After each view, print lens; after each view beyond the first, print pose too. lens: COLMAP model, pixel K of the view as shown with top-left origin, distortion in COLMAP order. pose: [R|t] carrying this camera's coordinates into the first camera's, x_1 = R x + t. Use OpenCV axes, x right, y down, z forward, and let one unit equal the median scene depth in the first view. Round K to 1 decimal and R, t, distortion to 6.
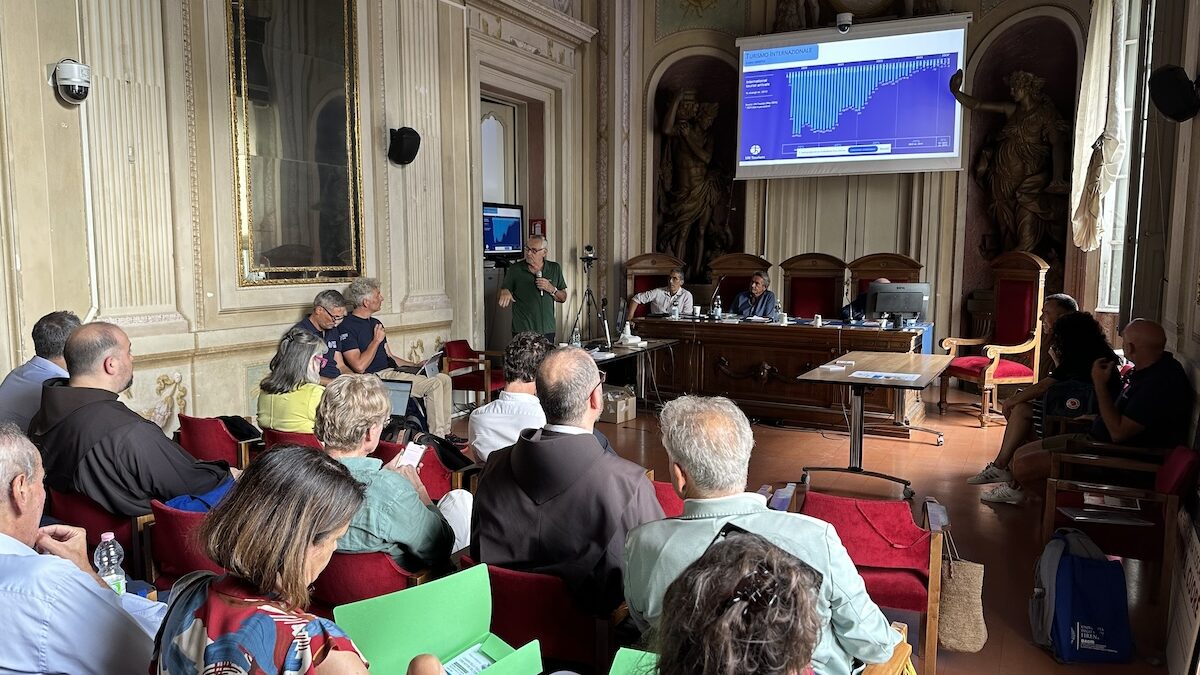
lens RADIAL K [[846.5, 0, 599.9], [0, 846.5, 341.4], [0, 0, 1]] dist [0.000507, 0.000011]
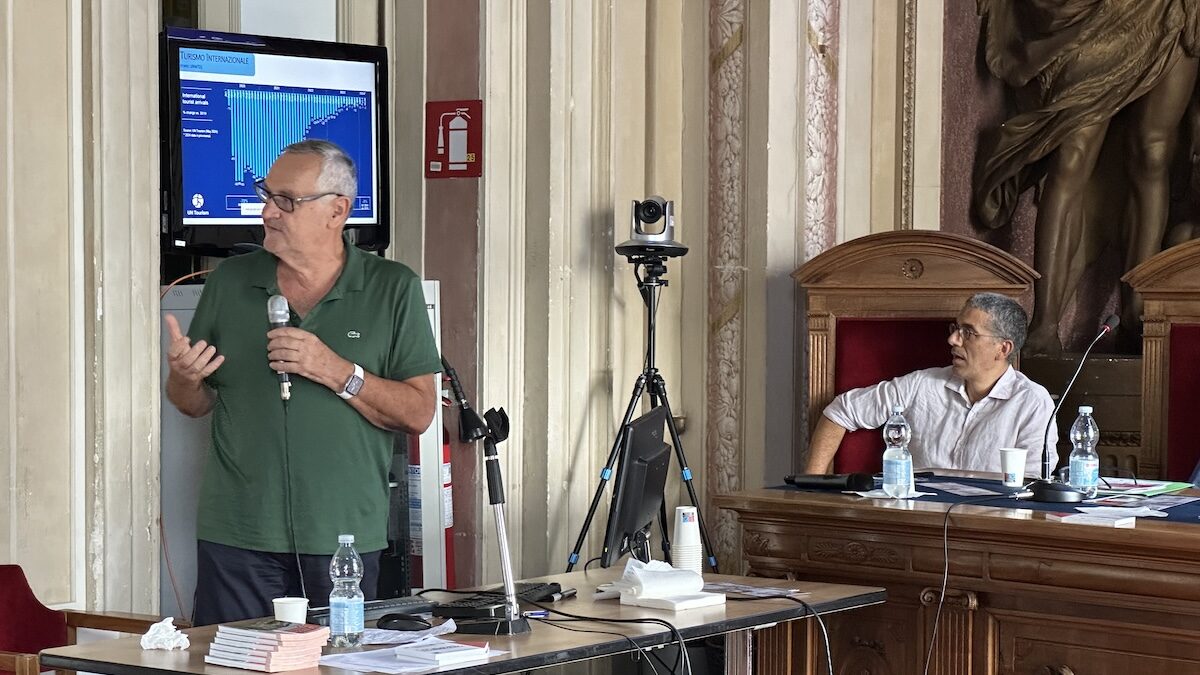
lens RADIAL K [[2724.4, 0, 600.1], [0, 2724.4, 337.7], [0, 0, 1]] dist [0.039658, 0.000000]
pose [[0.978978, 0.011287, -0.203653, 0.138458], [-0.025747, 0.997319, -0.068498, -0.014342], [0.202334, 0.072302, 0.976644, 0.187151]]
